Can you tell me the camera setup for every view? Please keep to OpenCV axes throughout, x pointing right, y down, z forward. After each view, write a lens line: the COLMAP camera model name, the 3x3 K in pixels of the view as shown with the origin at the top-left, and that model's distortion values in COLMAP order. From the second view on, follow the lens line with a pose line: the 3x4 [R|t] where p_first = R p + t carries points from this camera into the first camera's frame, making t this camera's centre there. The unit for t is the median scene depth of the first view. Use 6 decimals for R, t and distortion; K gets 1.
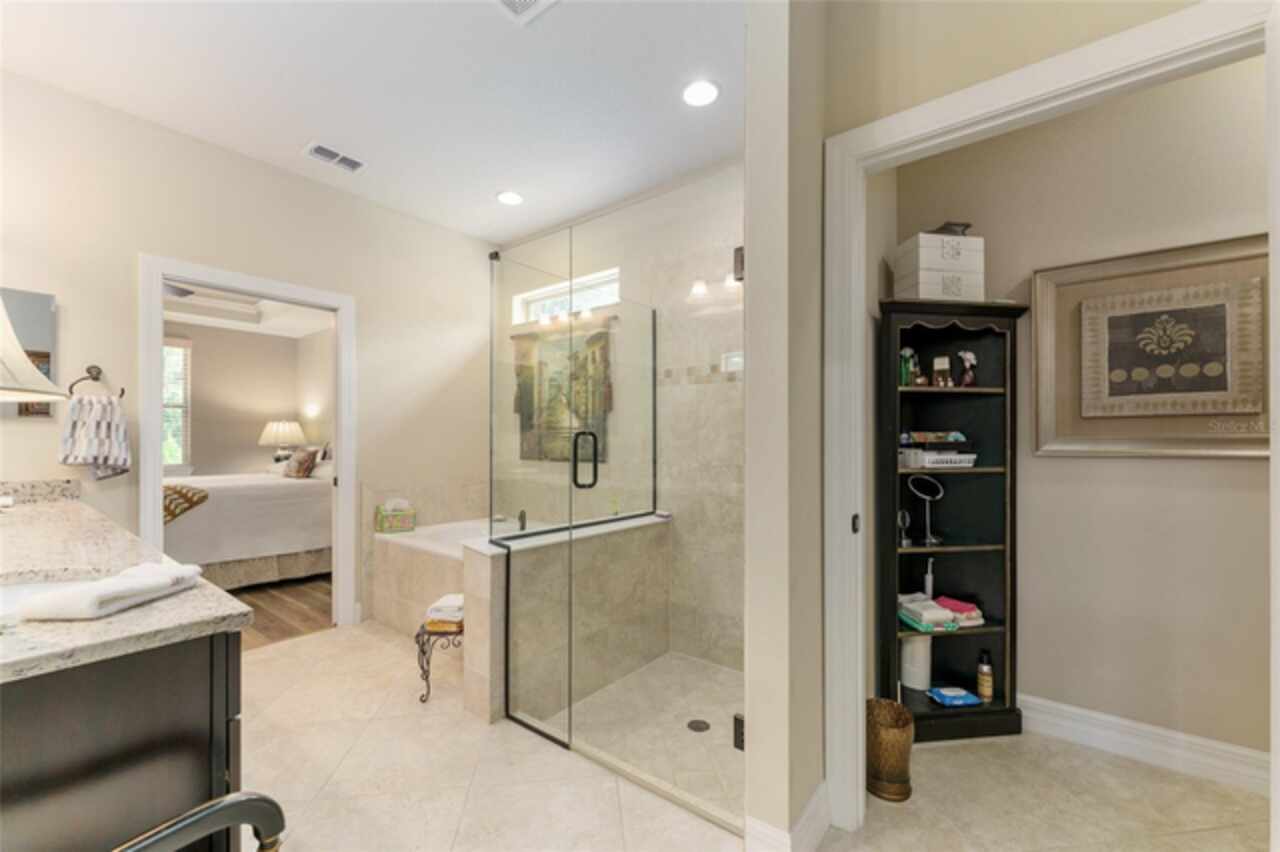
lens RADIAL K [[512.4, 0, 642.5], [0, 512.4, 426.4], [0, 0, 1]] dist [0.001333, -0.000104]
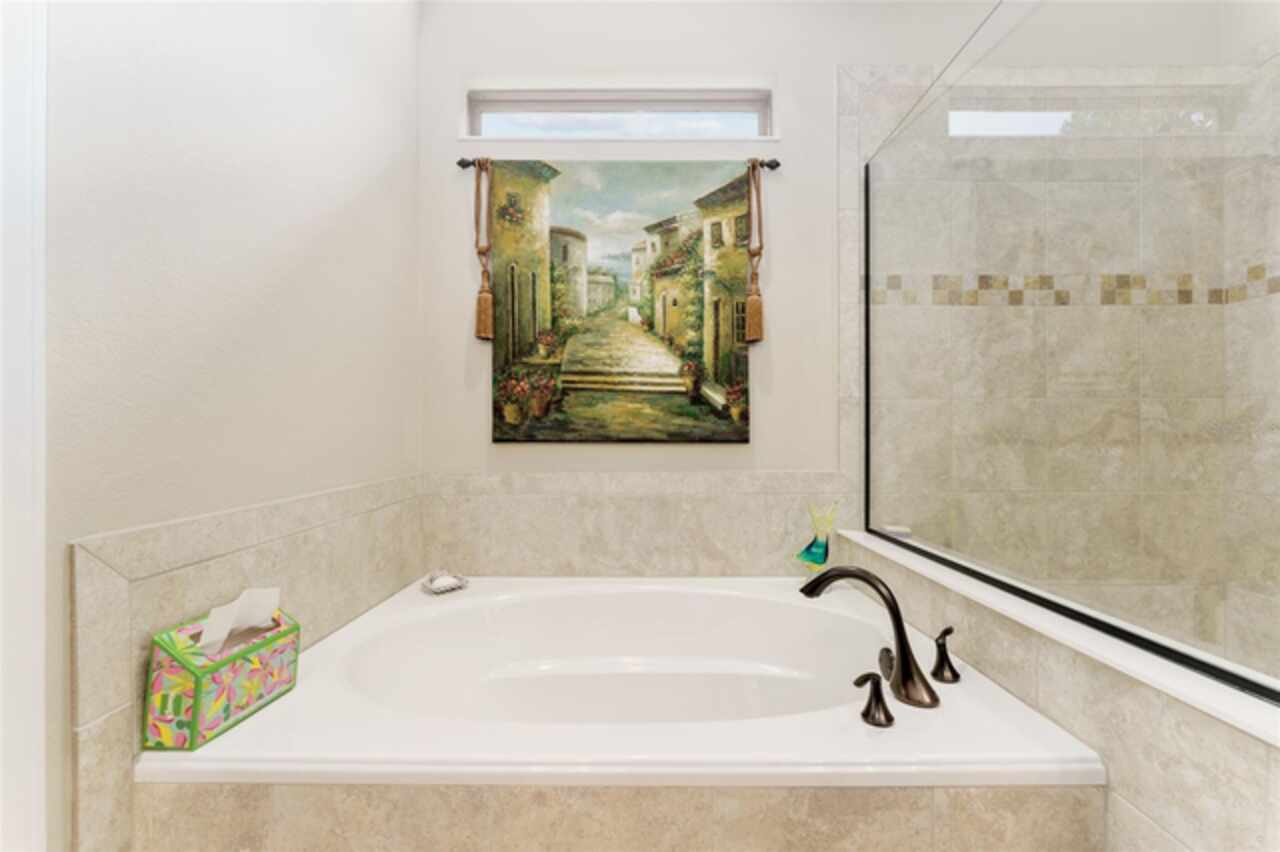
lens RADIAL K [[512.4, 0, 642.5], [0, 512.4, 426.4], [0, 0, 1]] dist [0.001333, -0.000104]
pose [[0.789802, 0.006349, 0.613329, -0.455651], [-0.017538, 0.999771, 0.012234, 0.047463], [-0.613111, -0.020419, 0.789733, 0.636189]]
